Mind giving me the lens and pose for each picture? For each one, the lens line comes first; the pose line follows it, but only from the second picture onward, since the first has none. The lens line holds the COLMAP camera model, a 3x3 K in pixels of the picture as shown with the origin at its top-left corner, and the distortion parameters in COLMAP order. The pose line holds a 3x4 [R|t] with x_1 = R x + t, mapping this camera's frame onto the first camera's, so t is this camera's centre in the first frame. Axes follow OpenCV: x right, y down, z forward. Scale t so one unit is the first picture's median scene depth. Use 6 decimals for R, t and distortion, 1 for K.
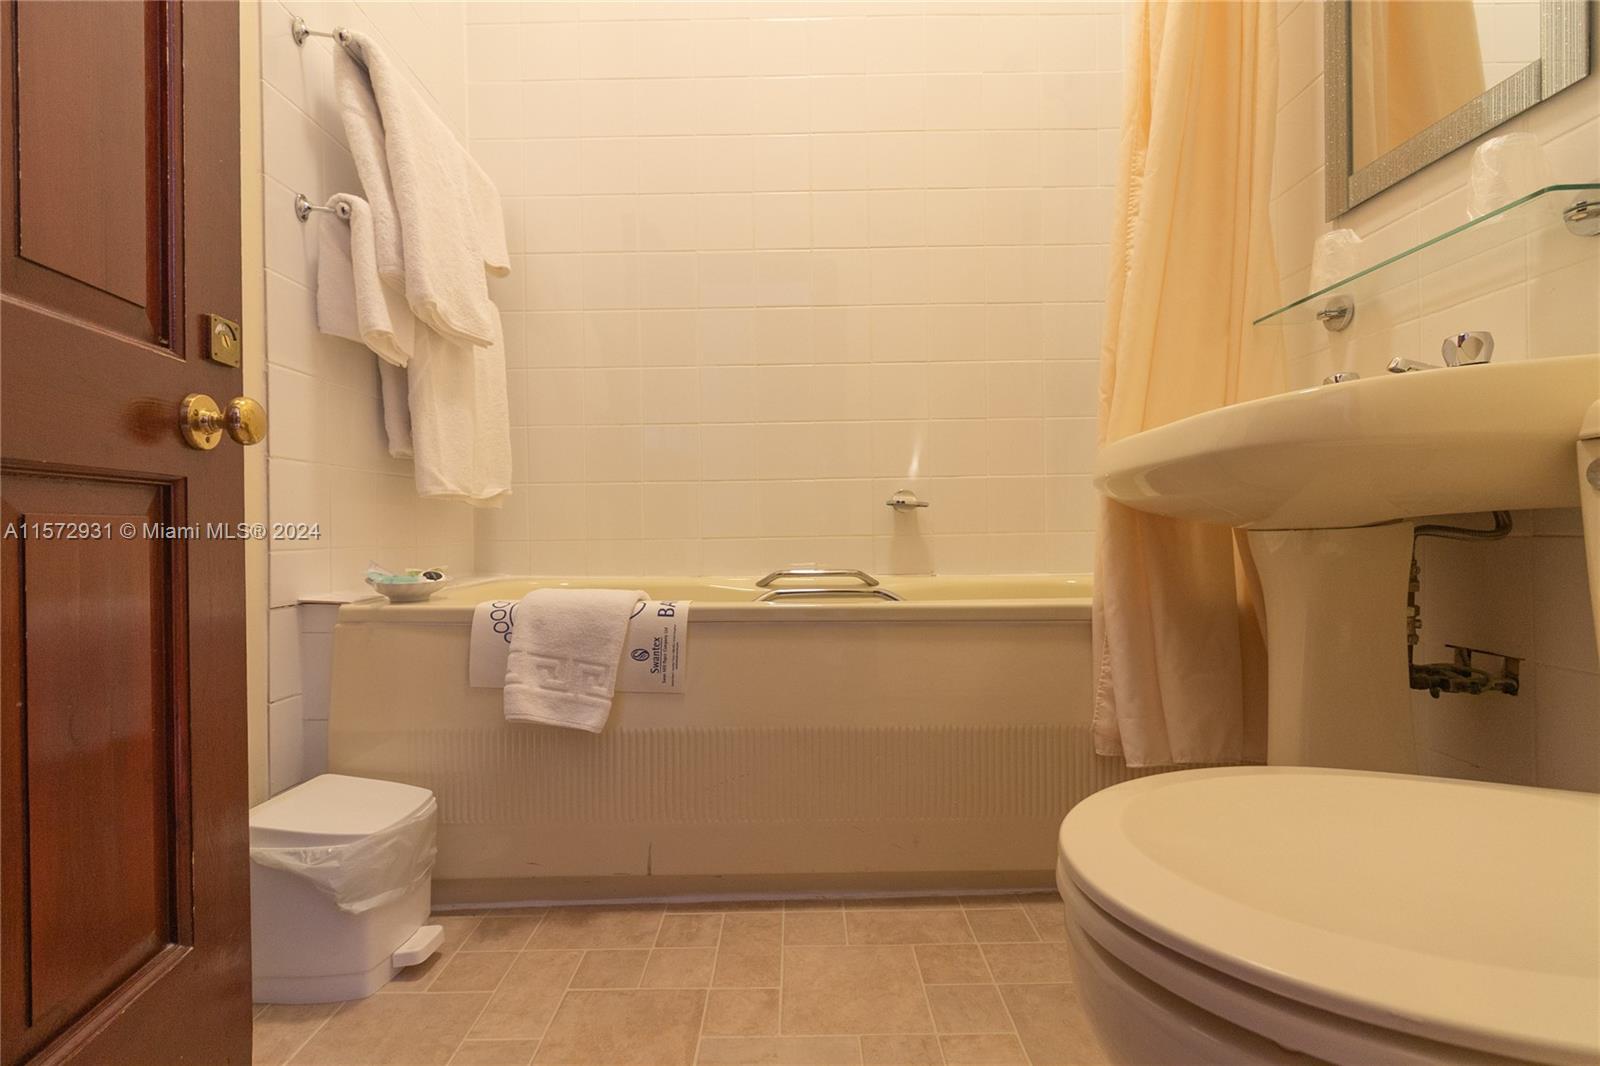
lens RADIAL K [[735.7, 0, 800.0], [0, 735.7, 533.0], [0, 0, 1]] dist [0.006157, -0.000896]
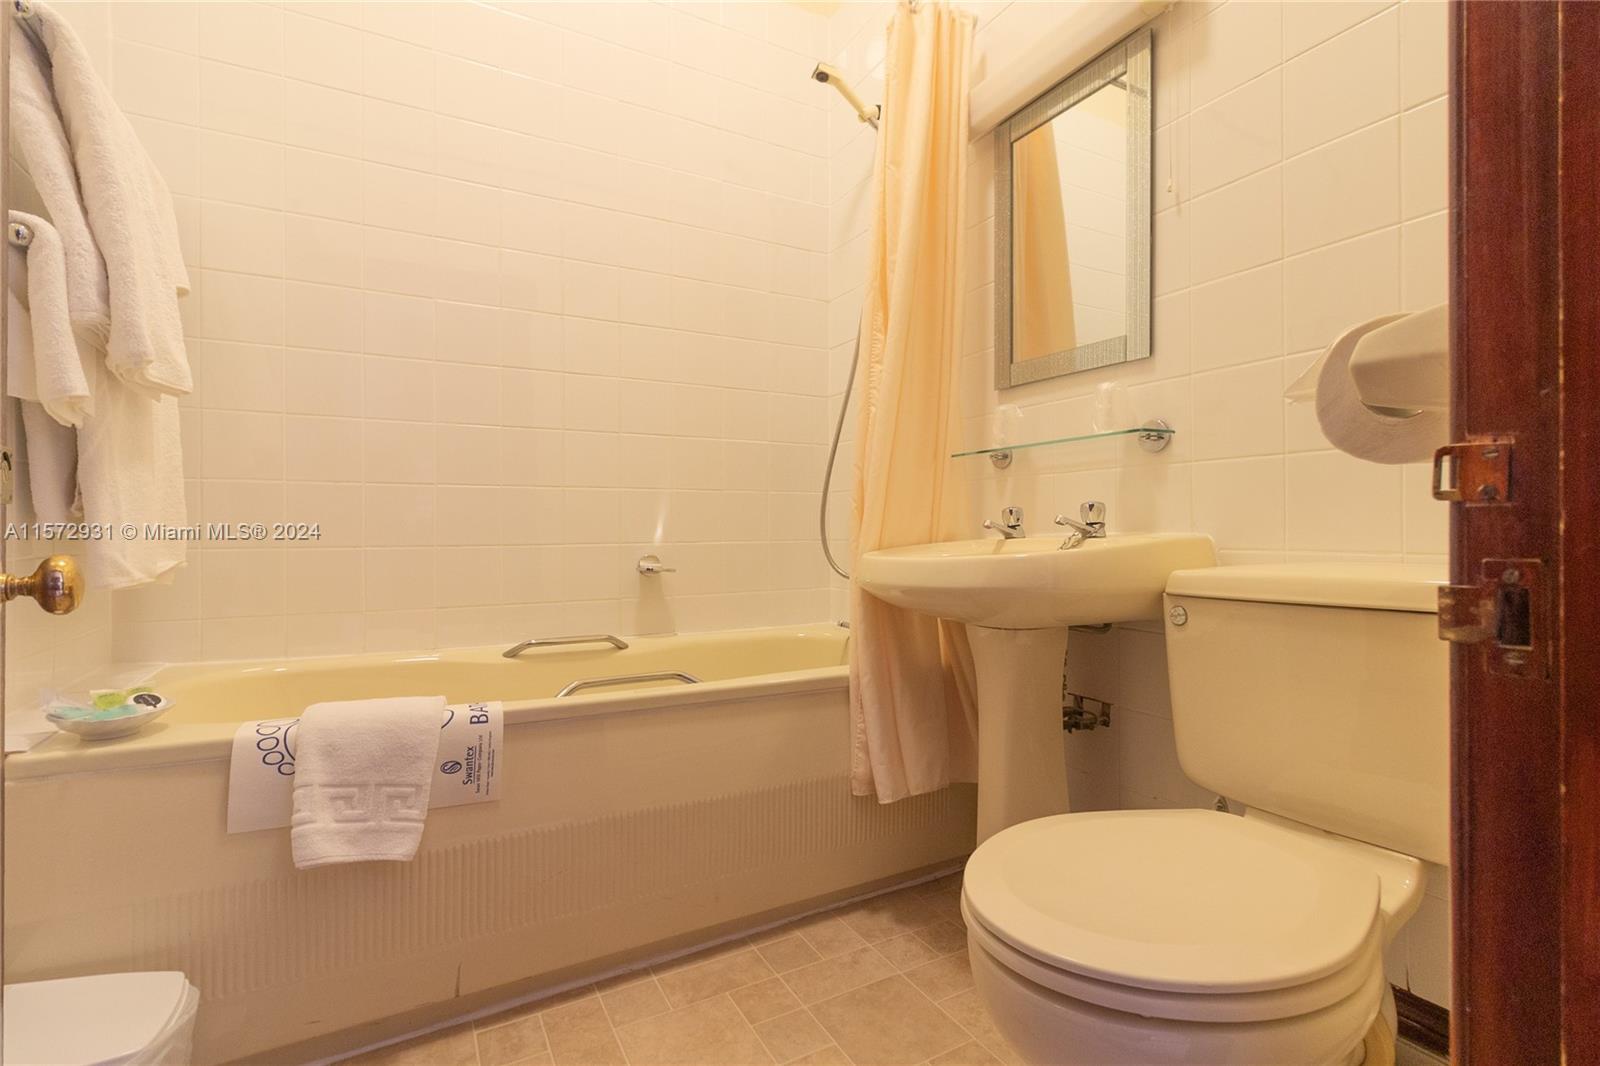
lens RADIAL K [[735.7, 0, 800.0], [0, 735.7, 533.0], [0, 0, 1]] dist [0.006157, -0.000896]
pose [[0.878516, 0.011460, 0.477576, -0.279365], [-0.008885, 0.999931, -0.007651, -0.134280], [-0.477631, 0.002479, 0.878557, -0.054219]]
